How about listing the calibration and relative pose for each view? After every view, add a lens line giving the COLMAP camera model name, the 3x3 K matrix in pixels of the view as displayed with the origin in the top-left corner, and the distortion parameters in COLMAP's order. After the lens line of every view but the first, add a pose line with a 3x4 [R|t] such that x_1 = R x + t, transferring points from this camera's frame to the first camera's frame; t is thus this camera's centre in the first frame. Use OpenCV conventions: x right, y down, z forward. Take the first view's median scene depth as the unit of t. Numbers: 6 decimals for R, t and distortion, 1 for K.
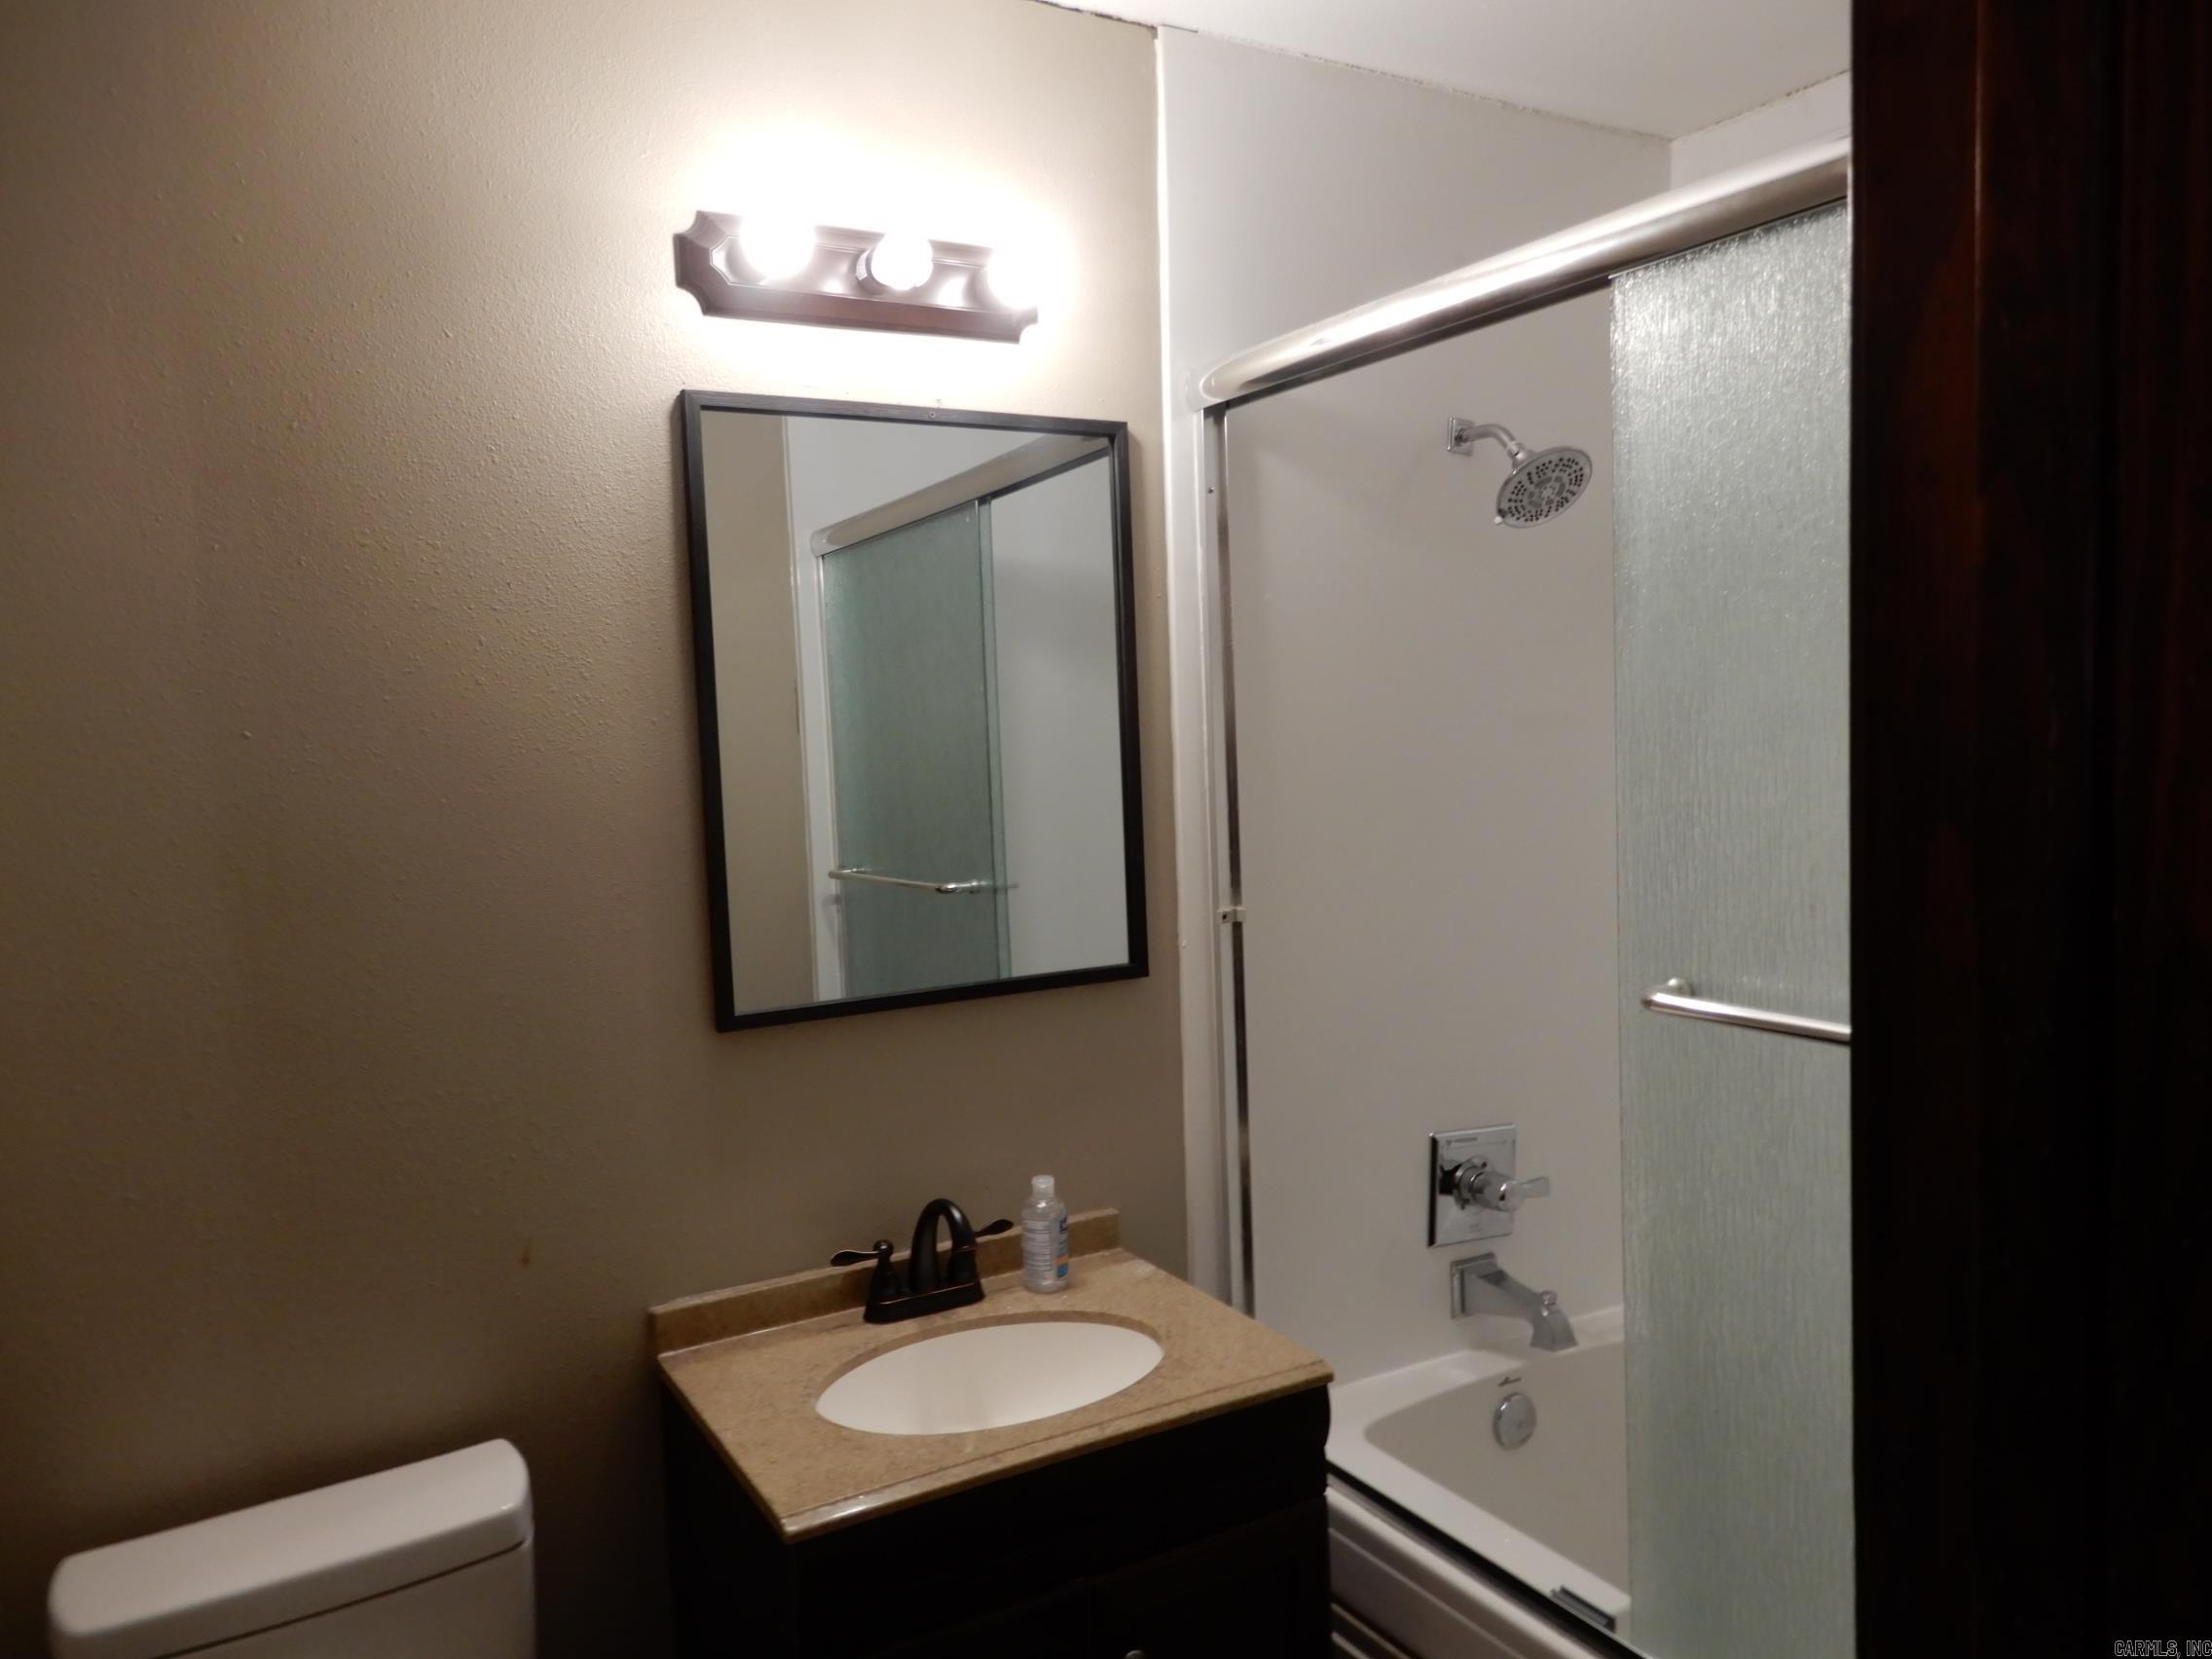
lens RADIAL K [[1582.4, 0, 1113.8], [0, 1582.4, 824.5], [0, 0, 1]] dist [0.017311, -0.003012]
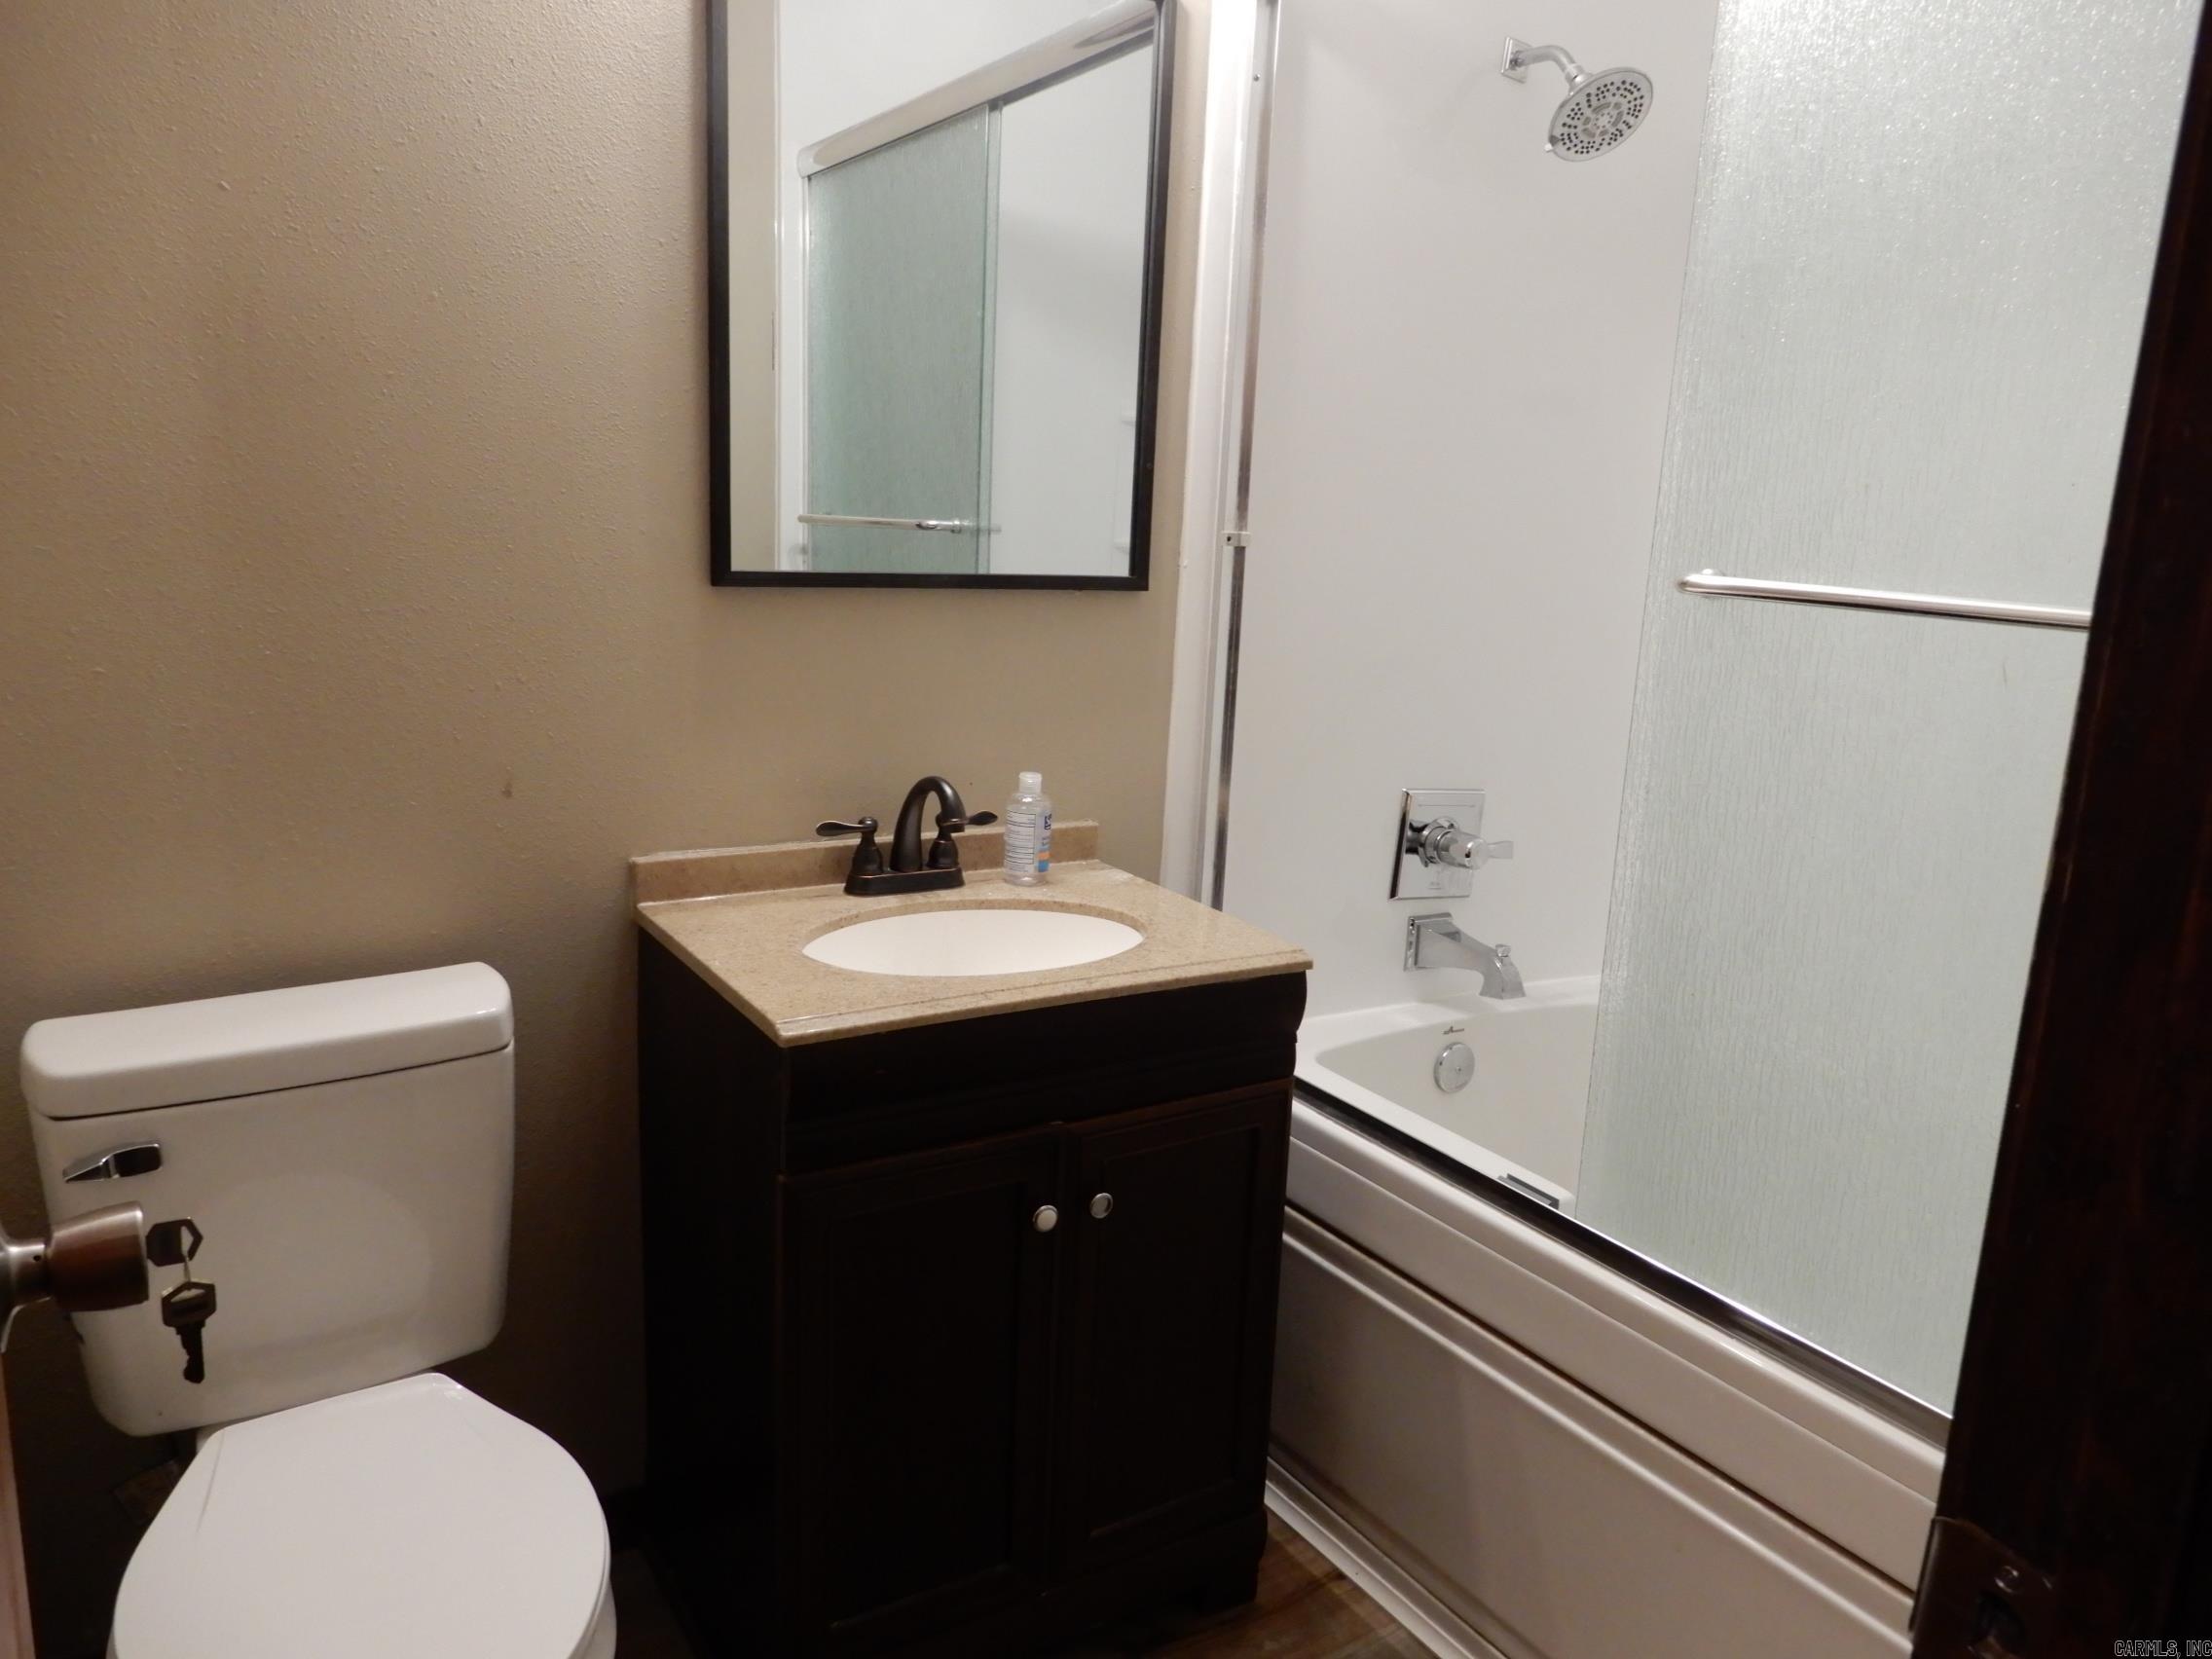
lens RADIAL K [[1582.4, 0, 1113.8], [0, 1582.4, 824.5], [0, 0, 1]] dist [0.017311, -0.003012]
pose [[0.995489, 0.076044, 0.056736, -0.043538], [-0.082931, 0.987908, 0.130998, 0.112048], [-0.046088, -0.135112, 0.989758, 0.009403]]
